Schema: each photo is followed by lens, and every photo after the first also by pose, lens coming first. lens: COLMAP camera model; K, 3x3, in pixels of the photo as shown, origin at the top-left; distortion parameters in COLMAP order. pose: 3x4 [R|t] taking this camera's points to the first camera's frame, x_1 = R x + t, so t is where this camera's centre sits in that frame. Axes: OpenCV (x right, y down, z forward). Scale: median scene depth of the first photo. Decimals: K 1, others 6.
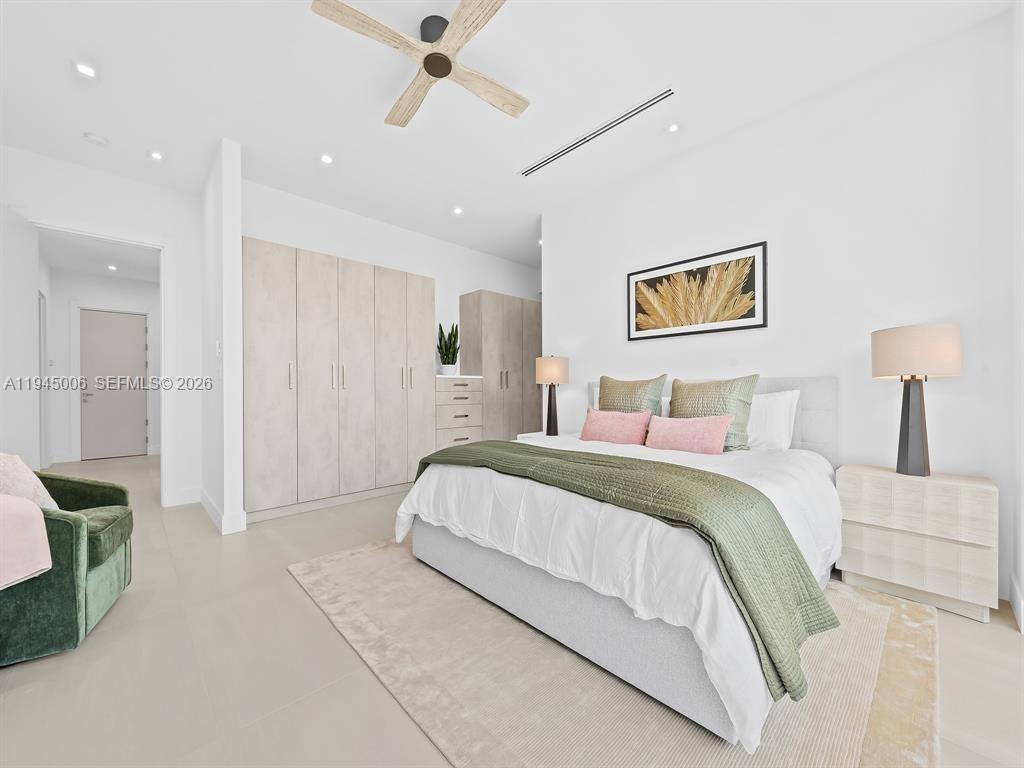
lens RADIAL K [[400.4, 0, 510.5], [0, 400.4, 388.2], [0, 0, 1]] dist [-0.000642, -0.000044]
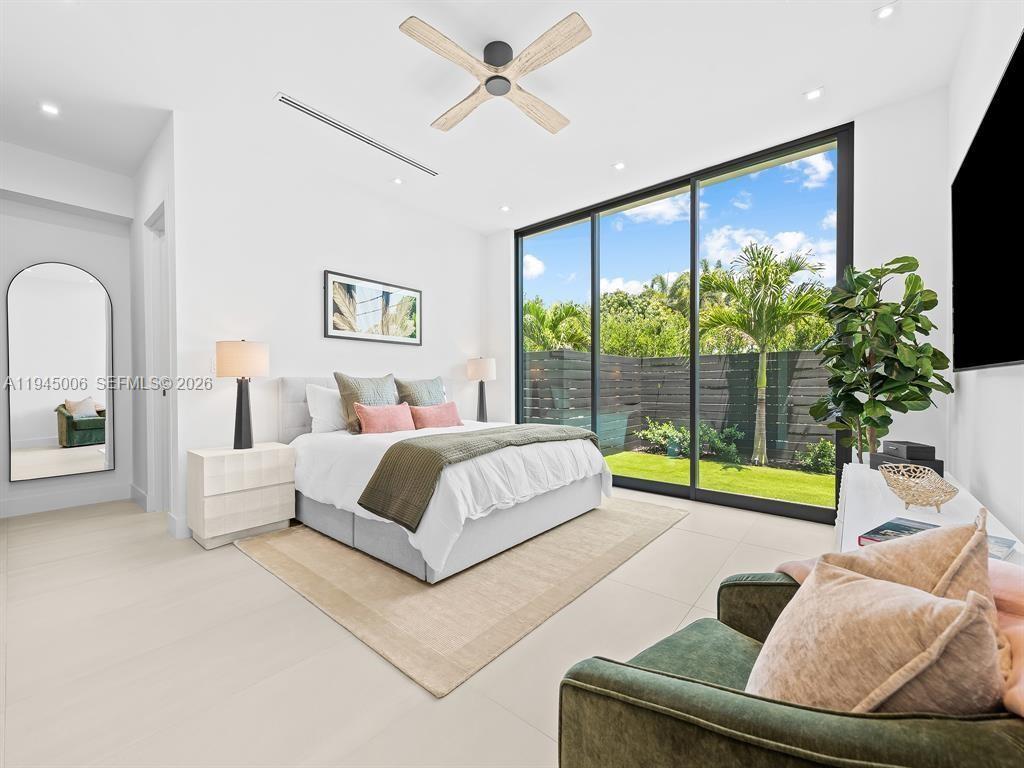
lens RADIAL K [[443.0, 0, 512.0], [0, 443.0, 384.0], [0, 0, 1]] dist [0.000835, 0.000076]
pose [[-0.154226, 0.008894, 0.987996, -1.014875], [0.002438, 0.999960, -0.008621, 0.008935], [-0.988033, 0.001079, -0.154242, 0.842516]]
